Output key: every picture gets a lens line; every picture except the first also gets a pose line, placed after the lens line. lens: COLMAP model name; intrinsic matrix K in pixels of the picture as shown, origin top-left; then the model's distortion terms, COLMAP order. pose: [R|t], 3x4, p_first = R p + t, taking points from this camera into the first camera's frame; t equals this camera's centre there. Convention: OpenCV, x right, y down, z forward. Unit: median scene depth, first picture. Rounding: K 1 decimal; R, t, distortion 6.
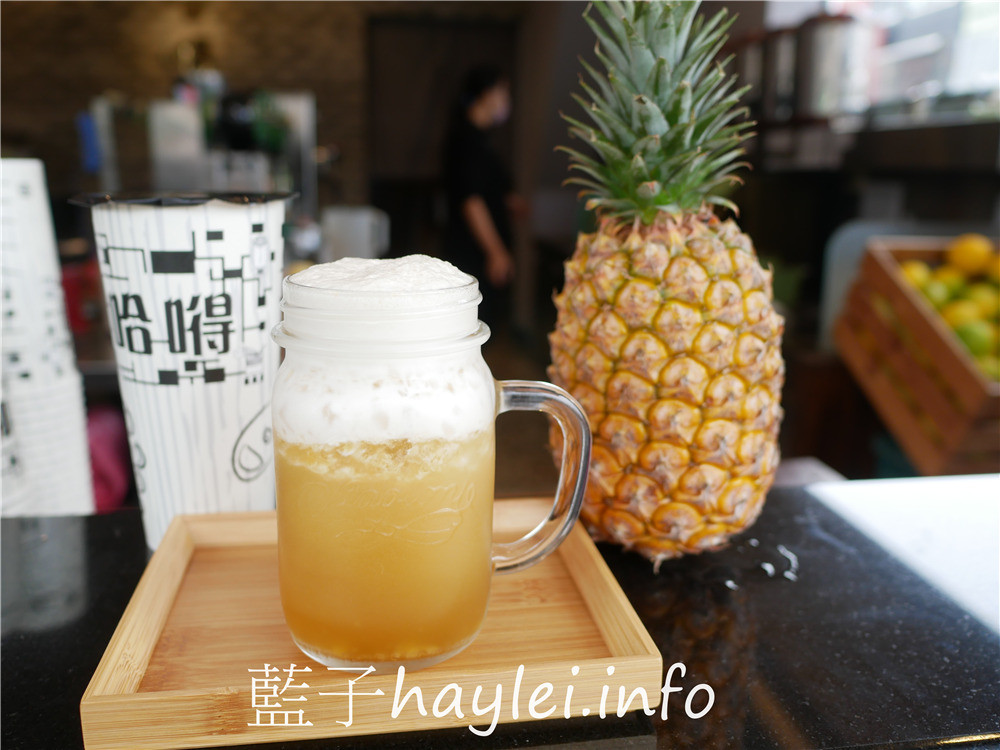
lens RADIAL K [[854.7, 0, 500.0], [0, 854.7, 375.0], [0, 0, 1]] dist [-0.046735, 0.014278]
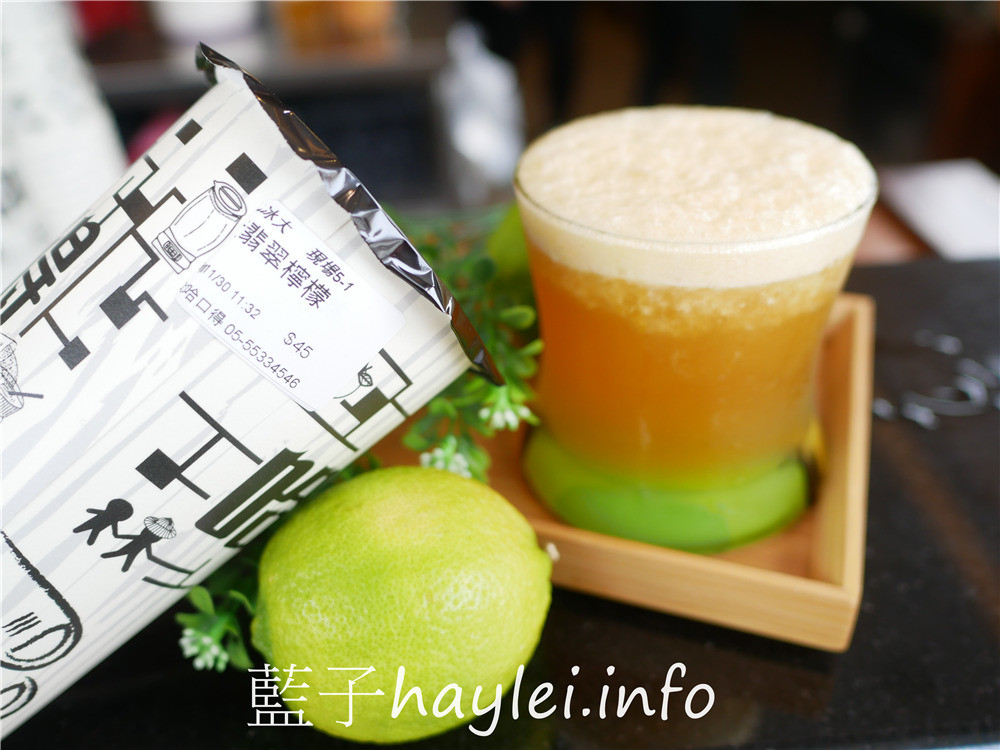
lens RADIAL K [[854.7, 0, 500.0], [0, 854.7, 375.0], [0, 0, 1]] dist [-0.046735, 0.014278]
pose [[0.238416, 0.084565, -0.967474, 0.155560], [-0.859670, 0.481828, -0.169734, -0.165034], [0.451803, 0.872176, 0.187574, 1.086972]]
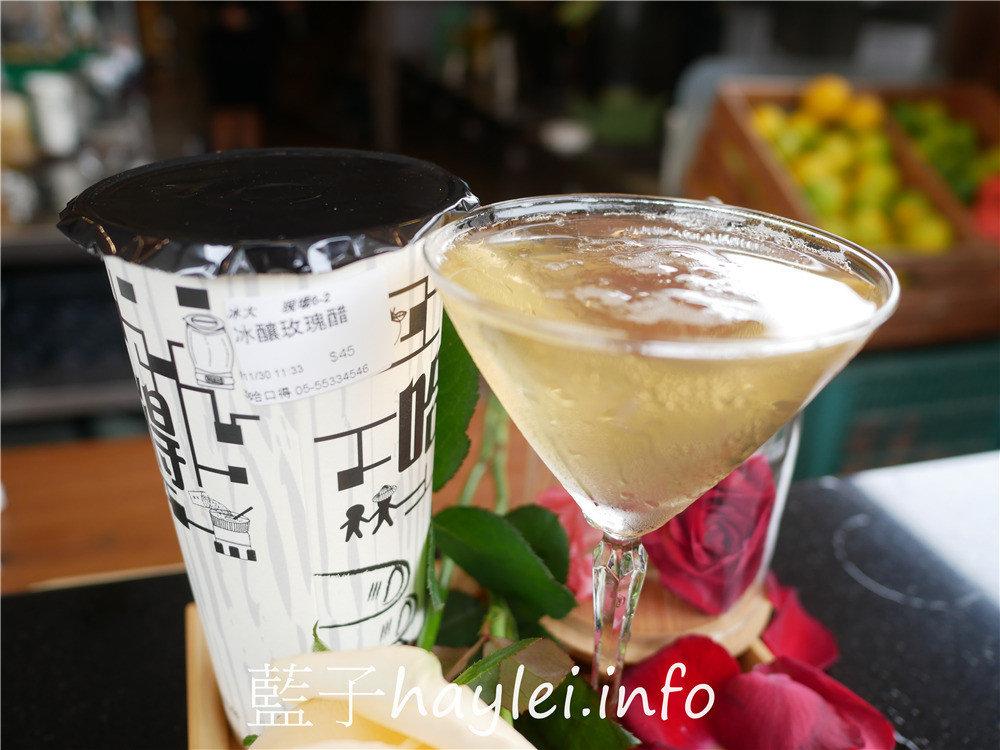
lens RADIAL K [[856.5, 0, 500.0], [0, 856.5, 375.0], [0, 0, 1]] dist [-0.042035, 0.008897]
pose [[0.259109, 0.421231, -0.869153, 0.187195], [-0.244090, 0.899233, 0.363042, -0.353113], [0.934496, 0.118084, 0.335818, 1.027376]]
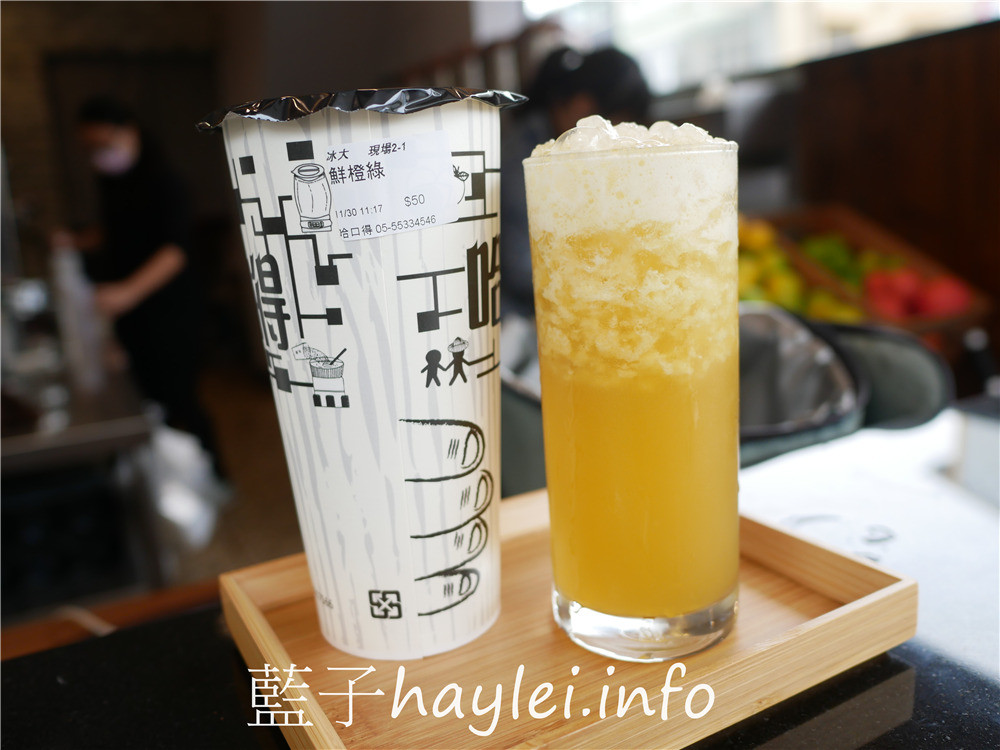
lens RADIAL K [[856.5, 0, 500.0], [0, 856.5, 375.0], [0, 0, 1]] dist [-0.042035, 0.008897]
pose [[0.203117, 0.188222, -0.960893, 0.351155], [-0.159747, 0.974572, 0.157133, -0.138774], [0.966035, 0.121583, 0.228020, 1.040342]]
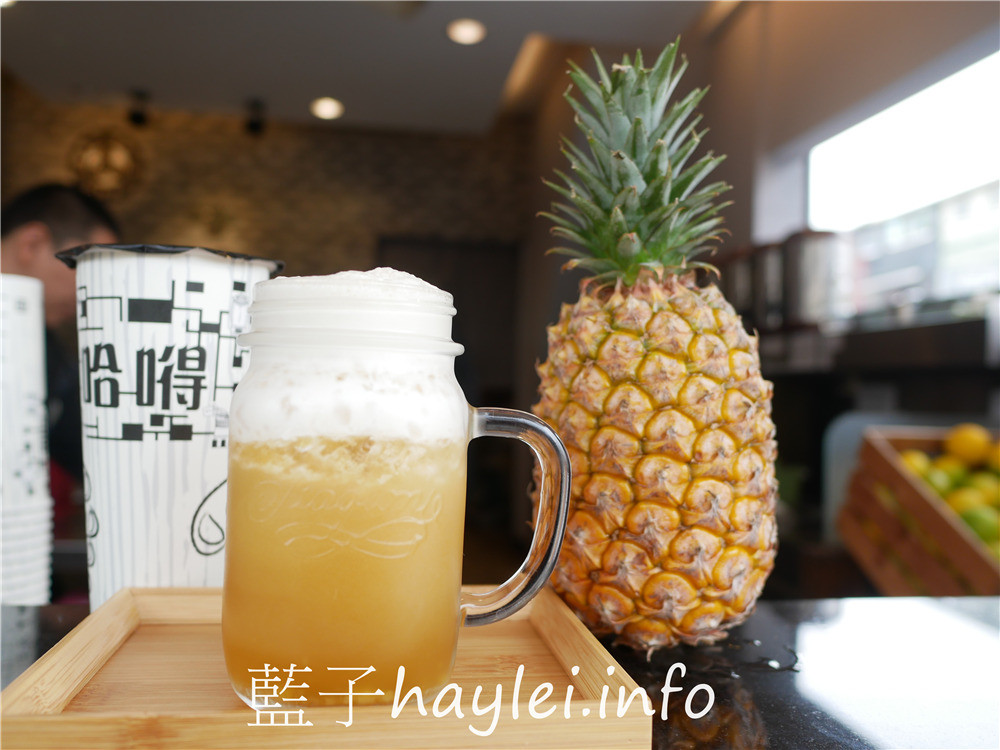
lens RADIAL K [[856.5, 0, 500.0], [0, 856.5, 375.0], [0, 0, 1]] dist [-0.042035, 0.008897]
pose [[0.999891, 0.014511, -0.002568, 0.025611], [-0.014695, 0.968680, -0.247878, 0.175059], [-0.001110, 0.247889, 0.968788, 0.056597]]
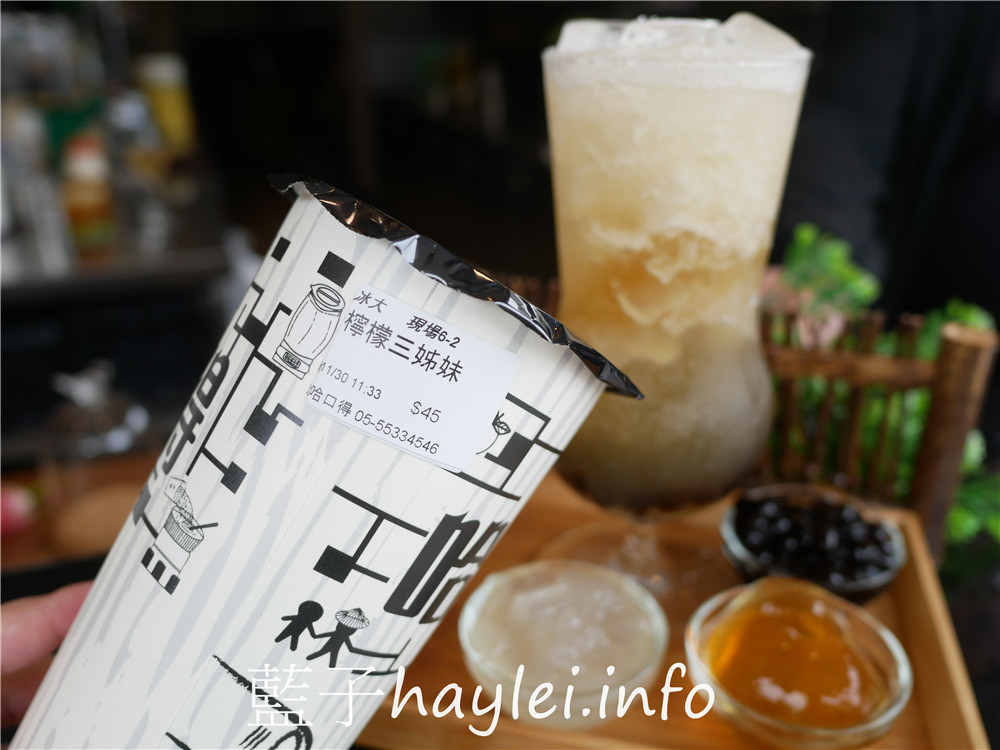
lens RADIAL K [[856.5, 0, 500.0], [0, 856.5, 375.0], [0, 0, 1]] dist [-0.042035, 0.008897]
pose [[0.030663, -0.007242, -0.999504, 0.156174], [-0.710175, 0.703512, -0.026885, -0.186367], [0.703357, 0.710647, 0.016429, 1.113843]]
